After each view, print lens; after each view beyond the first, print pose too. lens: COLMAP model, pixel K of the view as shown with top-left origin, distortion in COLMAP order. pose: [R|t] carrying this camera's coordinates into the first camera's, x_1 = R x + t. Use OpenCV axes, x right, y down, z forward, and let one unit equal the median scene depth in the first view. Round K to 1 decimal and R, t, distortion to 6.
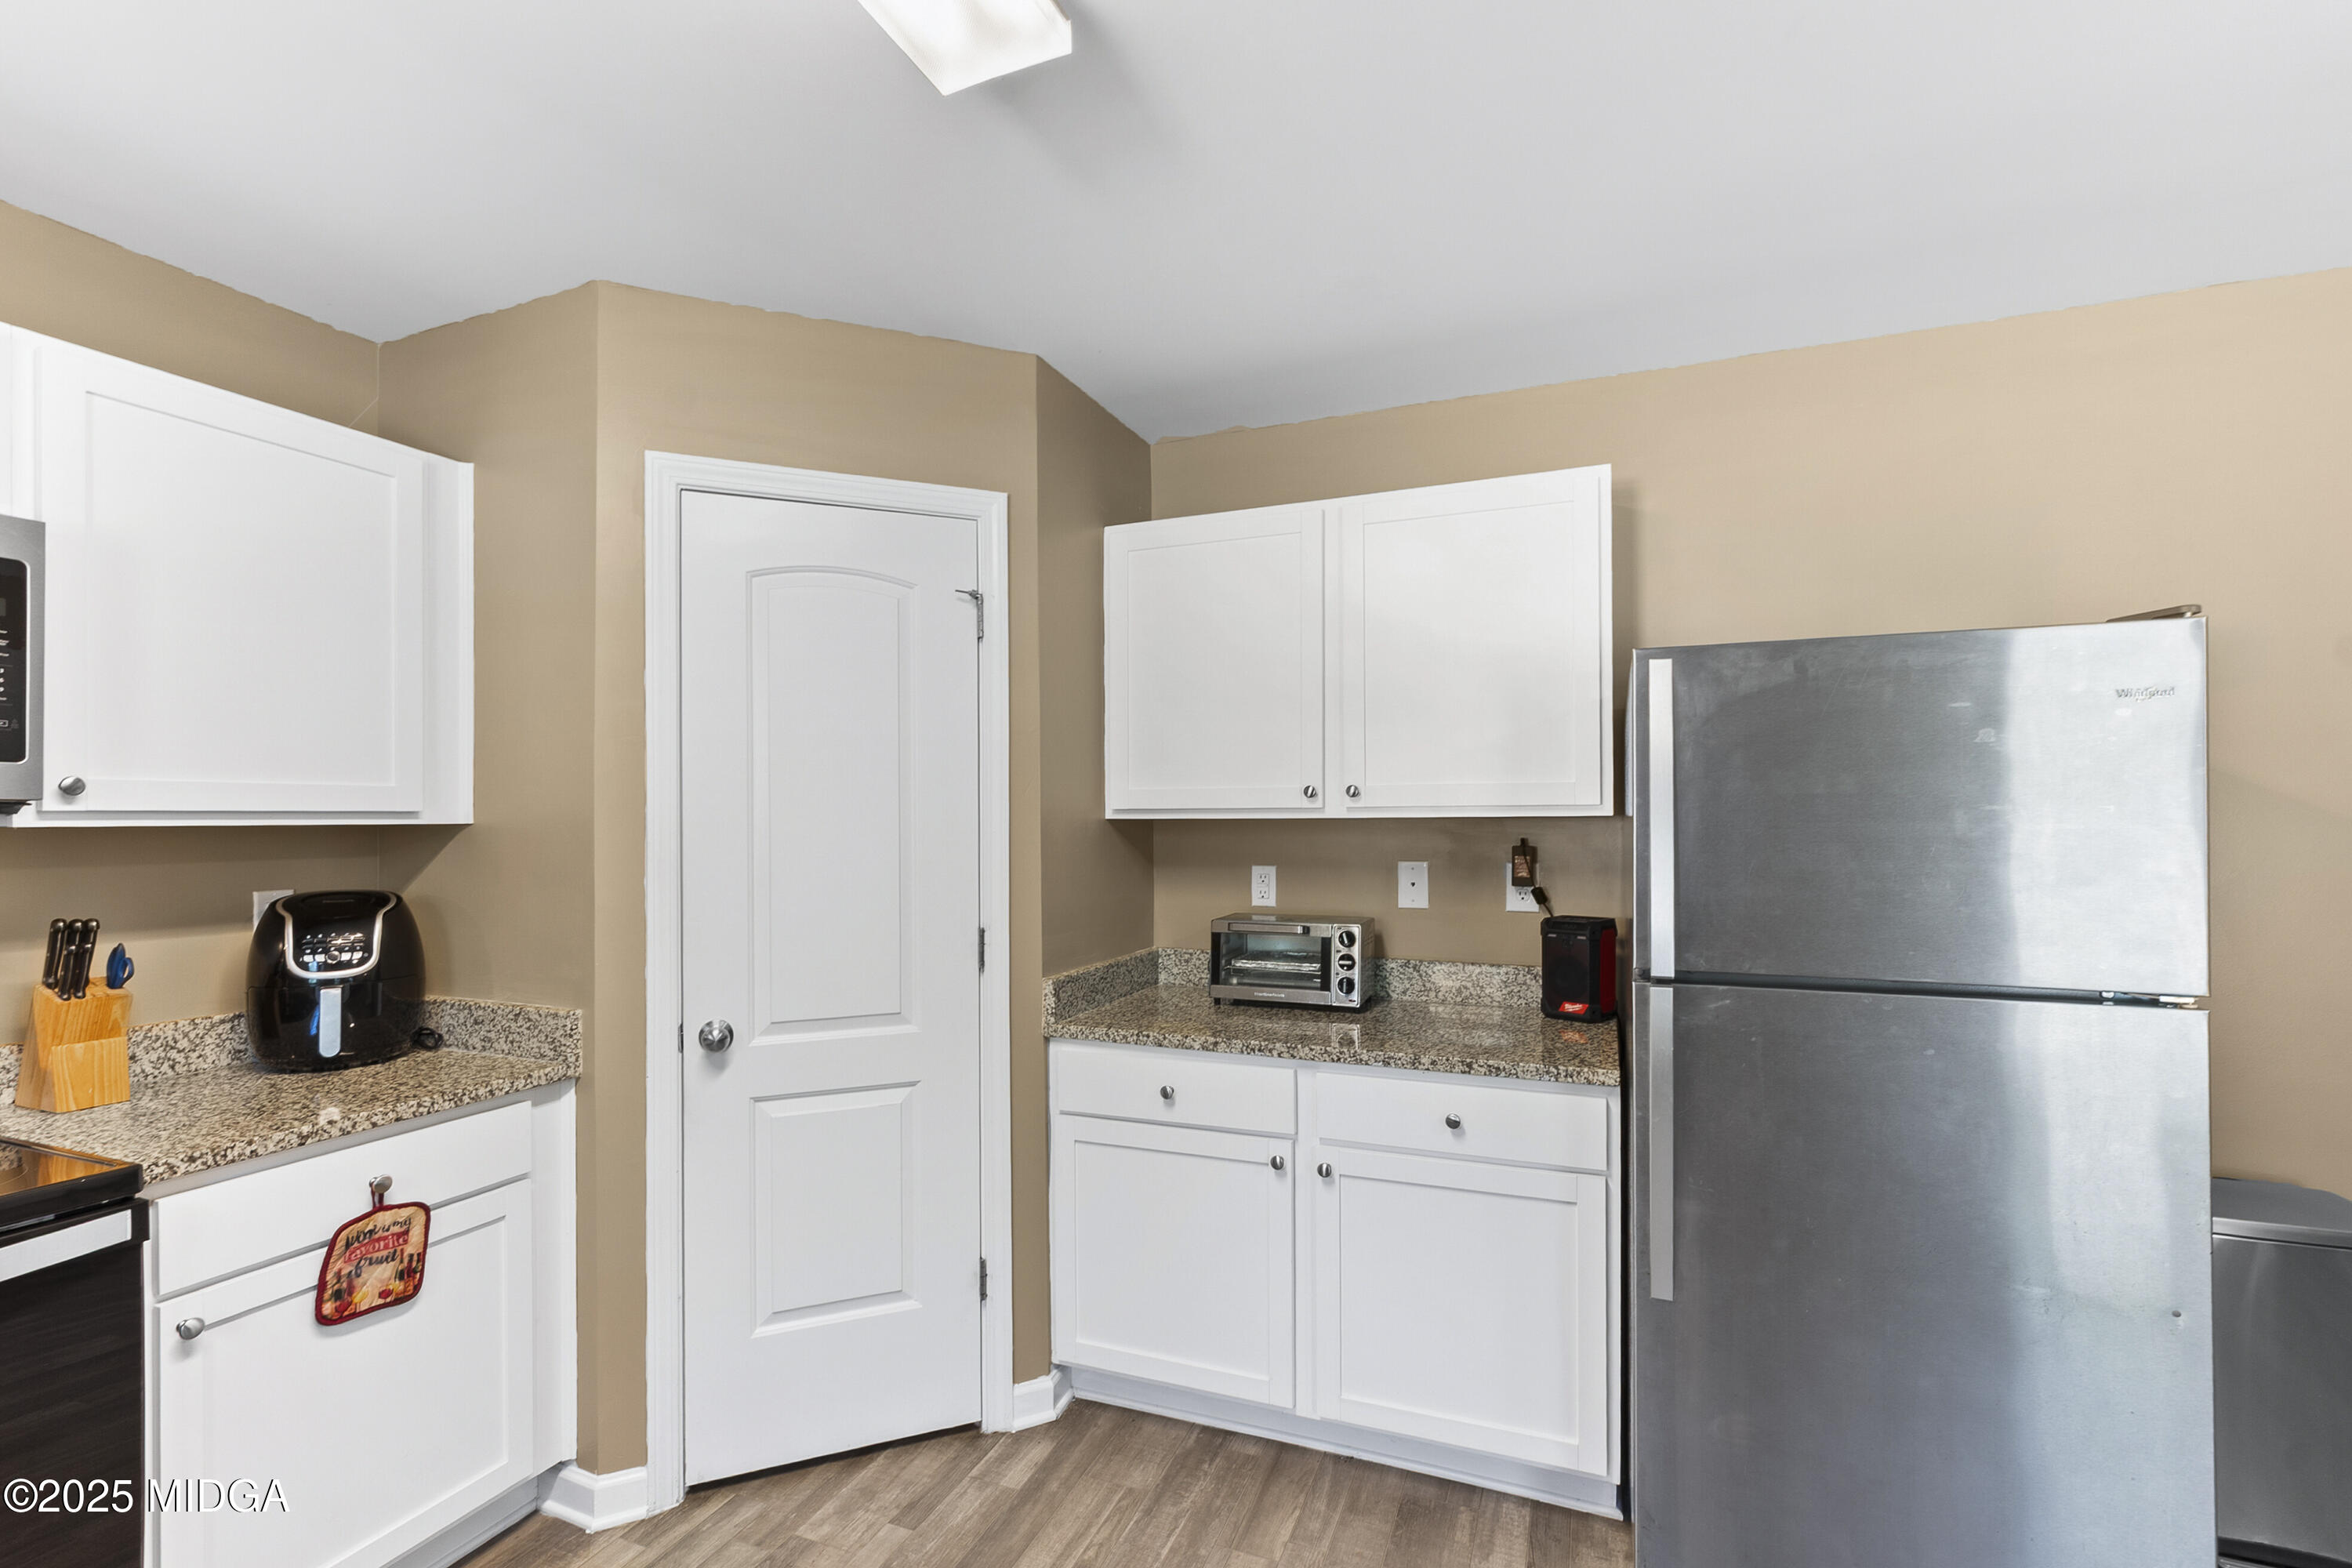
lens RADIAL K [[1053.1, 0, 1161.6], [0, 1053.1, 789.4], [0, 0, 1]] dist [-0.001394, 0.000103]
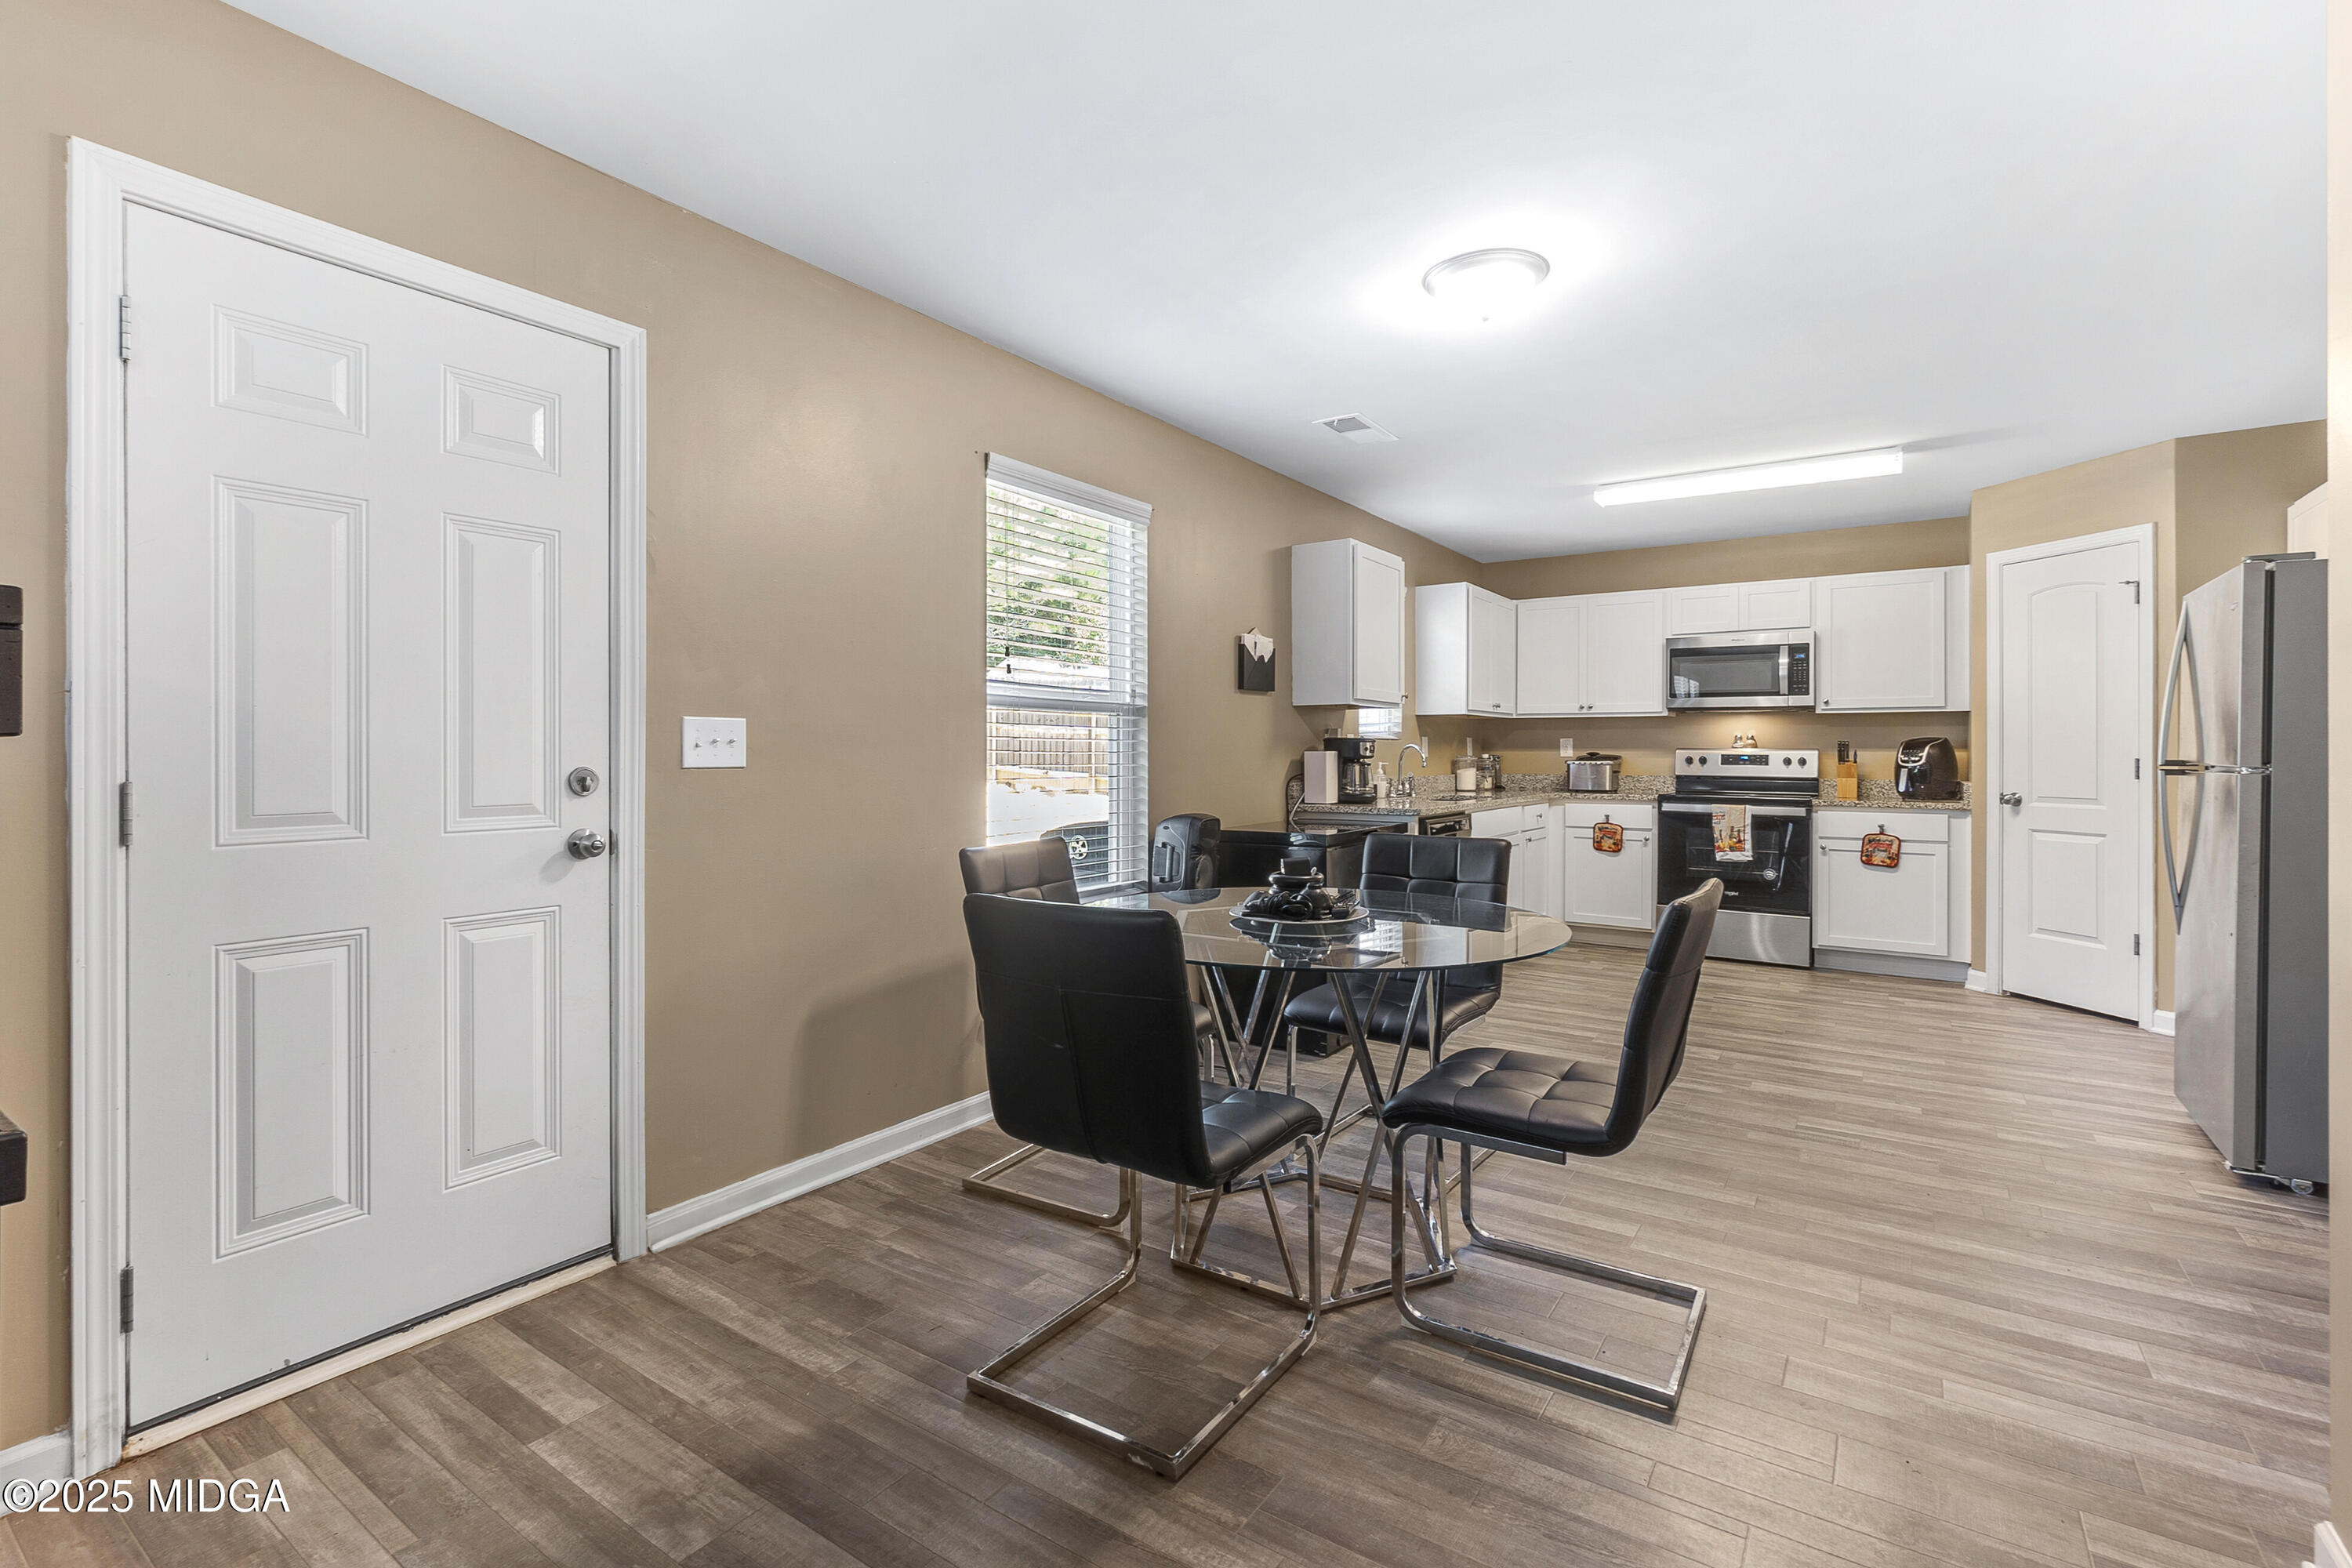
lens RADIAL K [[1053.1, 0, 1161.6], [0, 1053.1, 789.4], [0, 0, 1]] dist [-0.001394, 0.000103]
pose [[-0.208160, 0.045515, -0.977035, 2.382777], [0.020516, 0.998900, 0.042162, 0.084202], [0.977880, -0.011268, -0.208865, -0.367623]]
